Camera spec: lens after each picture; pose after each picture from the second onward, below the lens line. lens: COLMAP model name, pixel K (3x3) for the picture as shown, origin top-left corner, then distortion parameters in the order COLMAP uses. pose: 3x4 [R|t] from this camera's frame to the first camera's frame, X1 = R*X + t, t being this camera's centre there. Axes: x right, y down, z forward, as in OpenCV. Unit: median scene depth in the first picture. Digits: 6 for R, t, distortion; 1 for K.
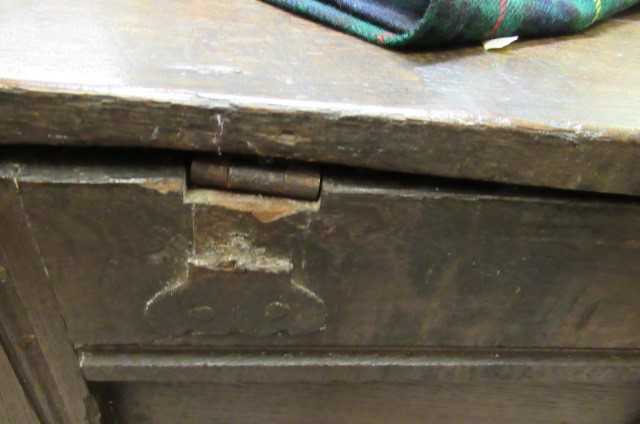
lens RADIAL K [[469.6, 0, 319.5], [0, 469.6, 211.9], [0, 0, 1]] dist [-0.009213, 0.000778]
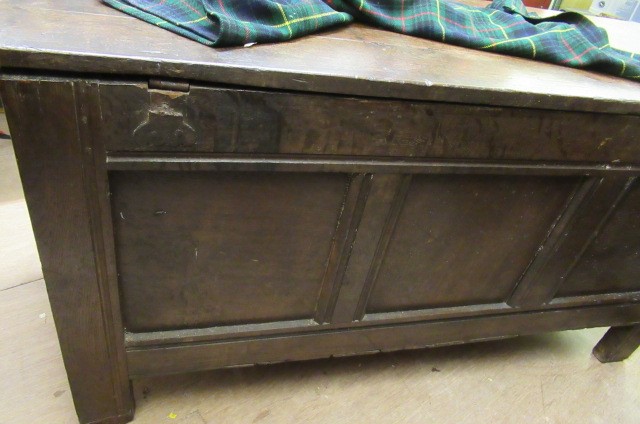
lens RADIAL K [[469.6, 0, 320.5], [0, 469.6, 211.9], [0, 0, 1]] dist [-0.009213, 0.000778]
pose [[0.979709, -0.066778, 0.188973, 0.231557], [0.067270, 0.997727, 0.003815, 0.898033], [-0.188798, 0.008975, 0.981975, -2.501553]]
